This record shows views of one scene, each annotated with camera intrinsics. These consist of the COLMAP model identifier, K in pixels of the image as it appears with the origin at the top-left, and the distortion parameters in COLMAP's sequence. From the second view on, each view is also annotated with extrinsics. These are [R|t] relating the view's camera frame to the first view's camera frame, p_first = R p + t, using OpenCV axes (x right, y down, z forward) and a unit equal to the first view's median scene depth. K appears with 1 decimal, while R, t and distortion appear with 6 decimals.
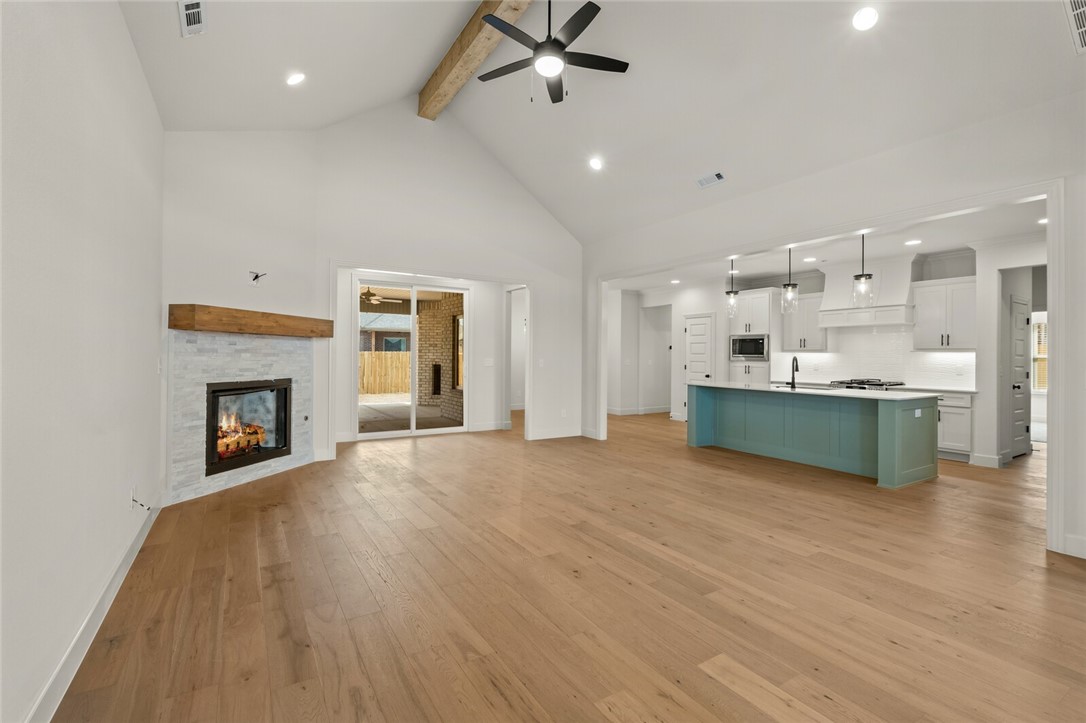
lens RADIAL K [[479.8, 0, 543.8], [0, 479.8, 357.1], [0, 0, 1]] dist [0.003678, -0.000509]
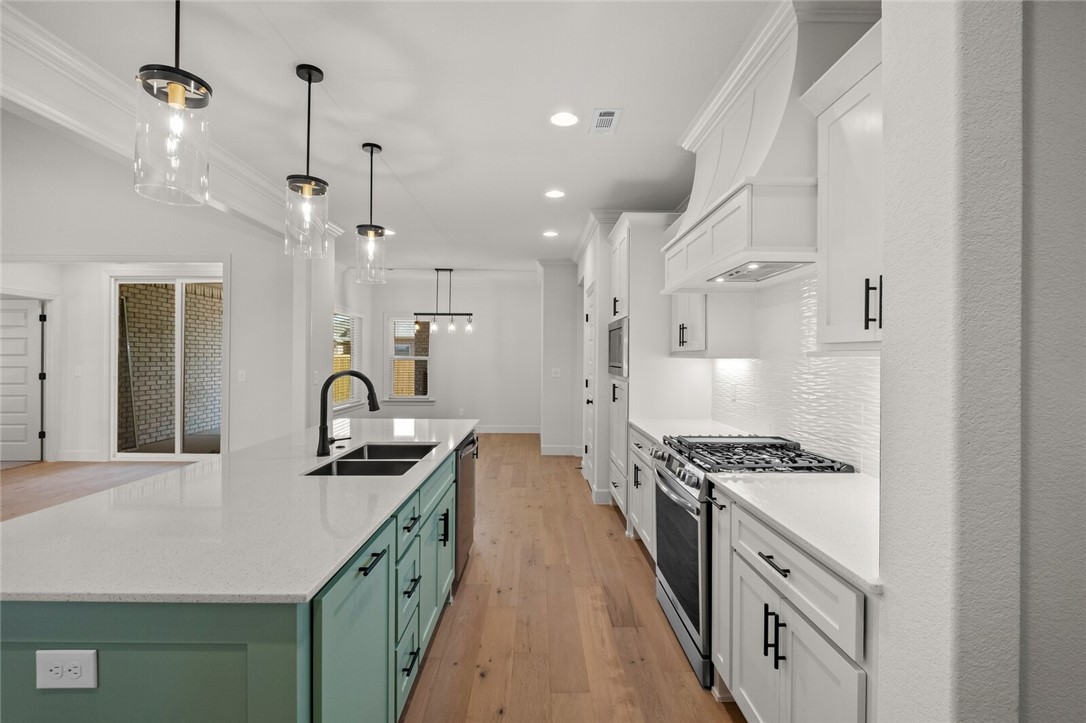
lens RADIAL K [[491.5, 0, 540.1], [0, 491.5, 358.0], [0, 0, 1]] dist [-0.005170, -0.000920]
pose [[0.848937, -0.002984, -0.528486, 0.996185], [-0.000489, 0.999979, -0.006433, -0.011004], [0.528494, 0.005719, 0.848918, 0.874786]]
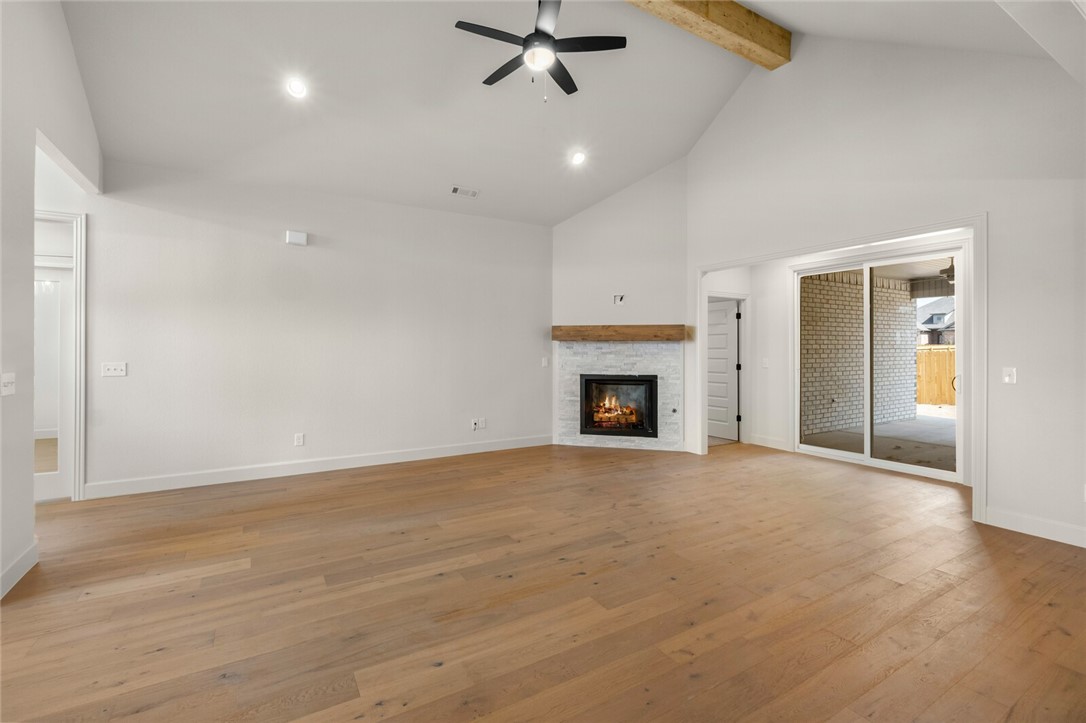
lens RADIAL K [[479.8, 0, 539.8], [0, 479.8, 351.0], [0, 0, 1]] dist [0.003678, -0.000509]
pose [[-0.026982, -0.001712, -0.999634, 0.691374], [-0.001068, 0.999998, -0.001683, -0.014361], [0.999635, 0.001023, -0.026983, 0.733822]]
